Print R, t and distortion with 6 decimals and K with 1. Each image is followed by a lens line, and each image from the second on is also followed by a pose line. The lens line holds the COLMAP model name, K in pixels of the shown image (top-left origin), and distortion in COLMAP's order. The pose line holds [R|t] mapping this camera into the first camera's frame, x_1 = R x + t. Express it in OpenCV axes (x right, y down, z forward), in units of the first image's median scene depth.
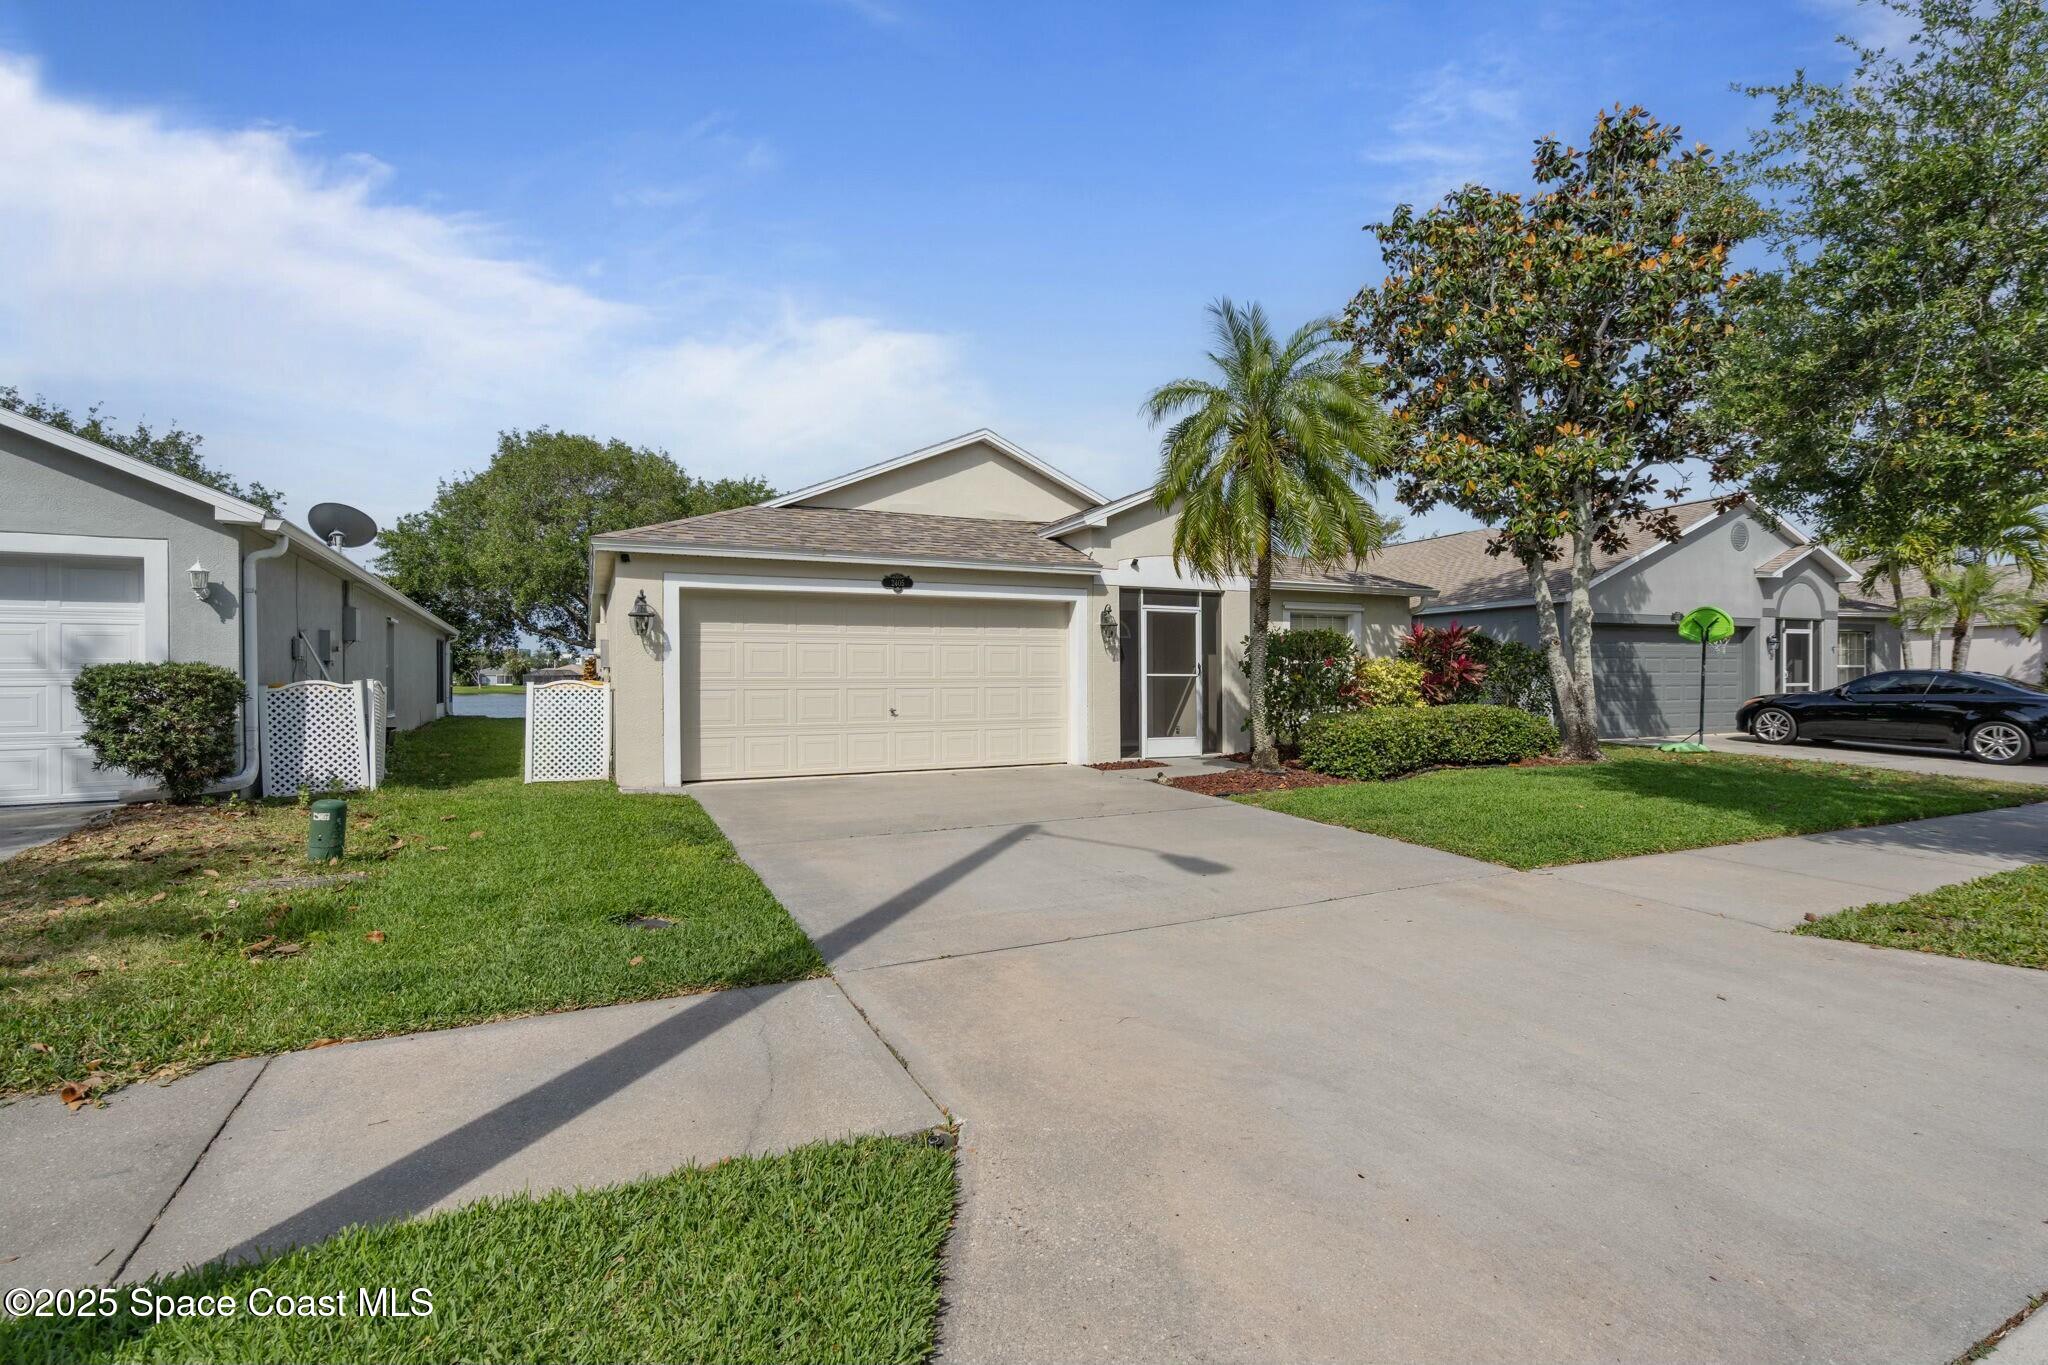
lens RADIAL K [[930.8, 0, 1022.7], [0, 930.8, 675.4], [0, 0, 1]] dist [-0.007753, 0.002724]
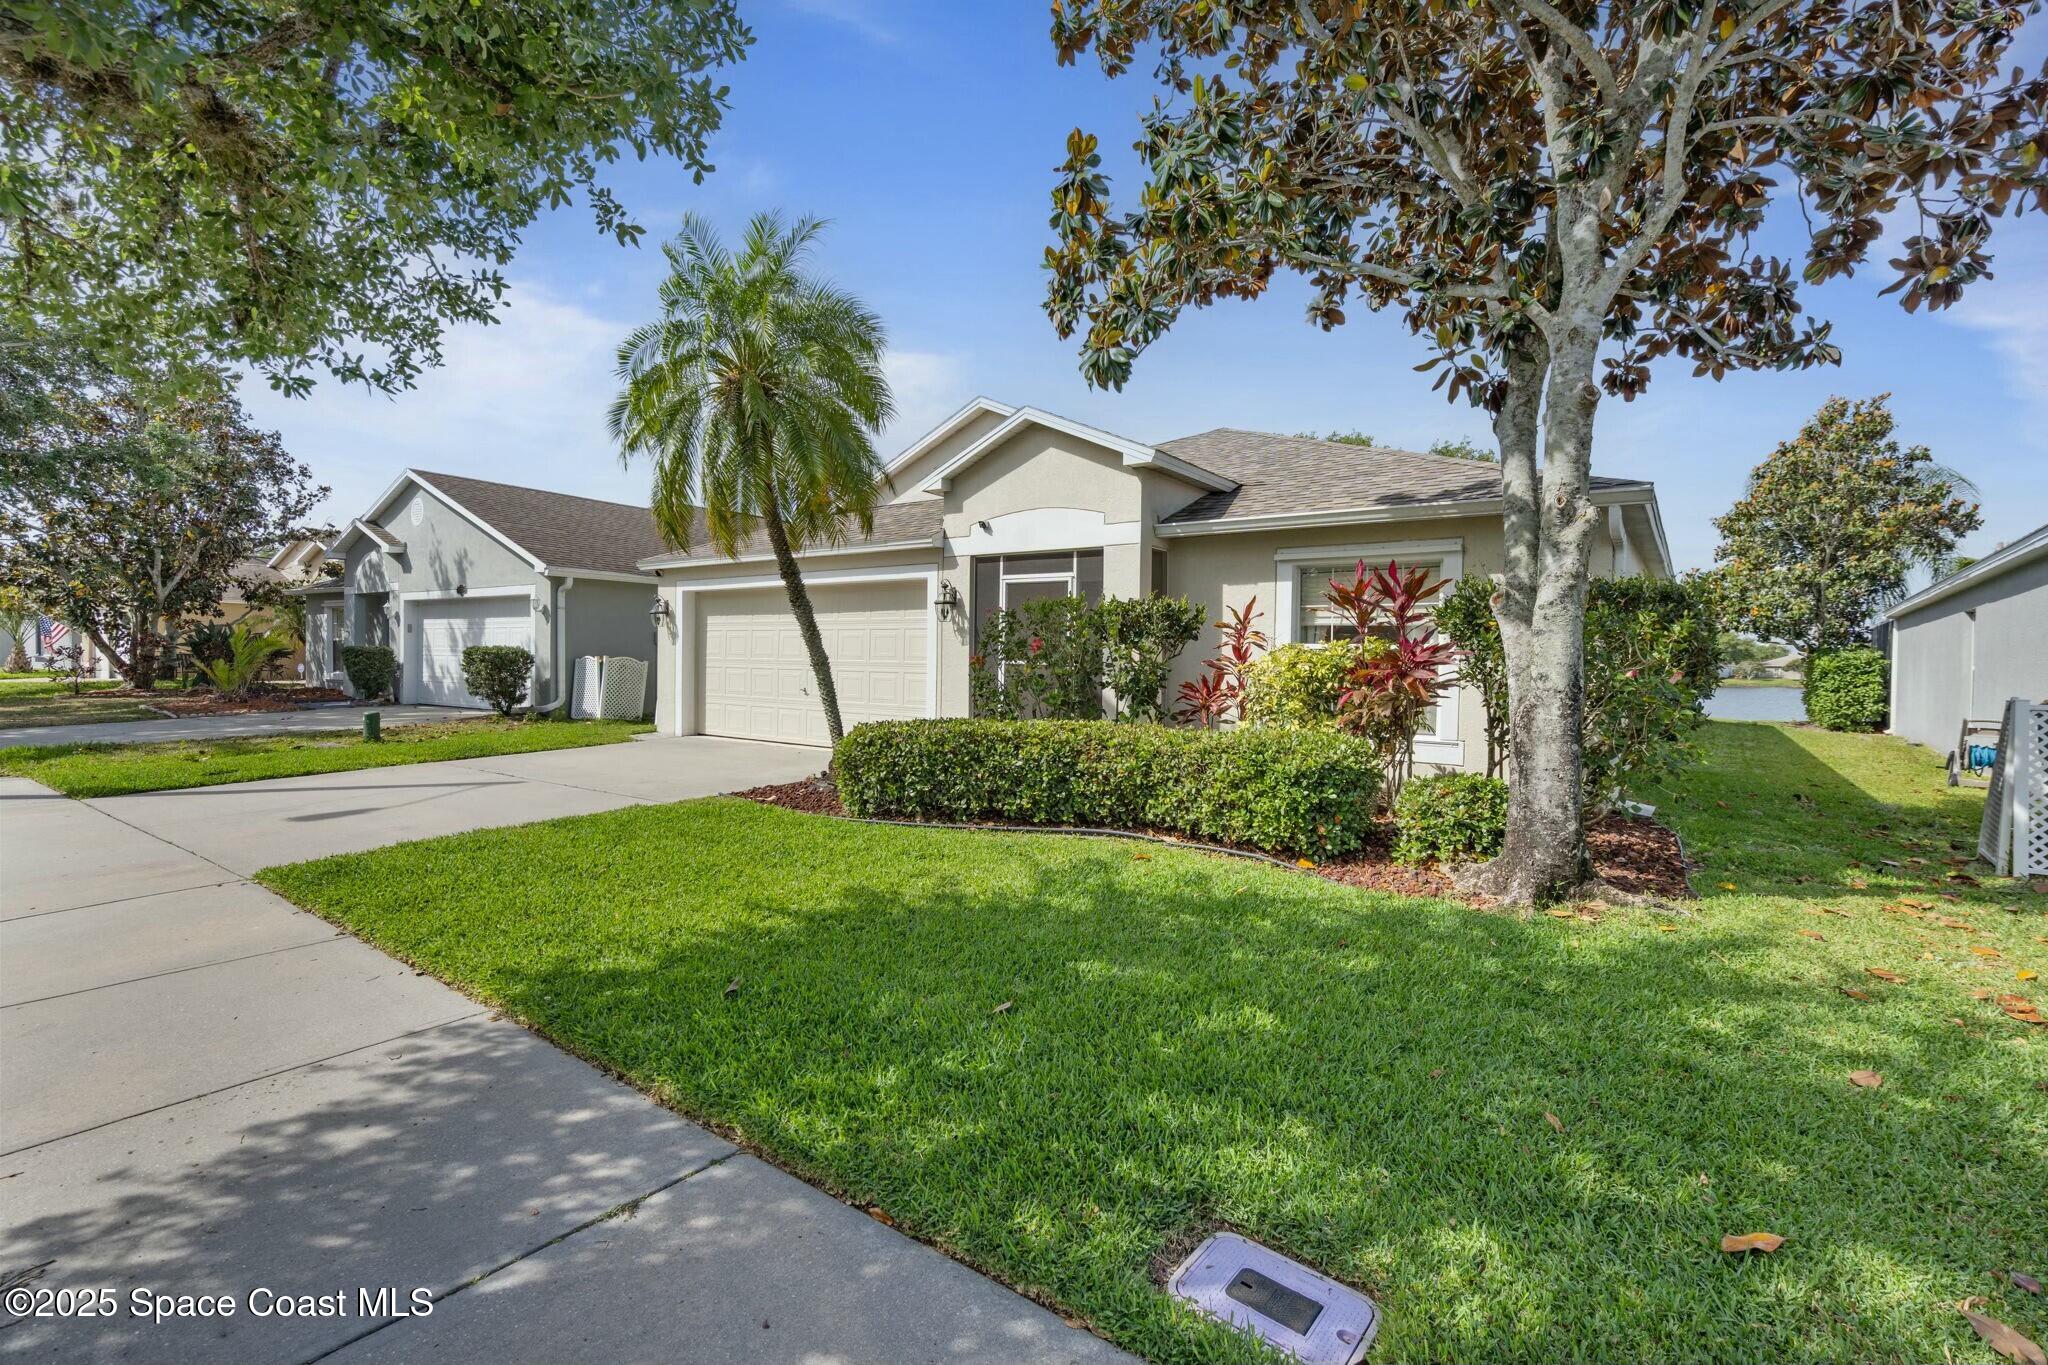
lens RADIAL K [[930.8, 0, 1026.2], [0, 930.8, 677.2], [0, 0, 1]] dist [-0.007753, 0.002724]
pose [[0.467763, 0.019111, -0.883647, 0.871784], [-0.027567, 0.999595, 0.007026, 0.006540], [0.883424, 0.021073, 0.468101, 0.653602]]
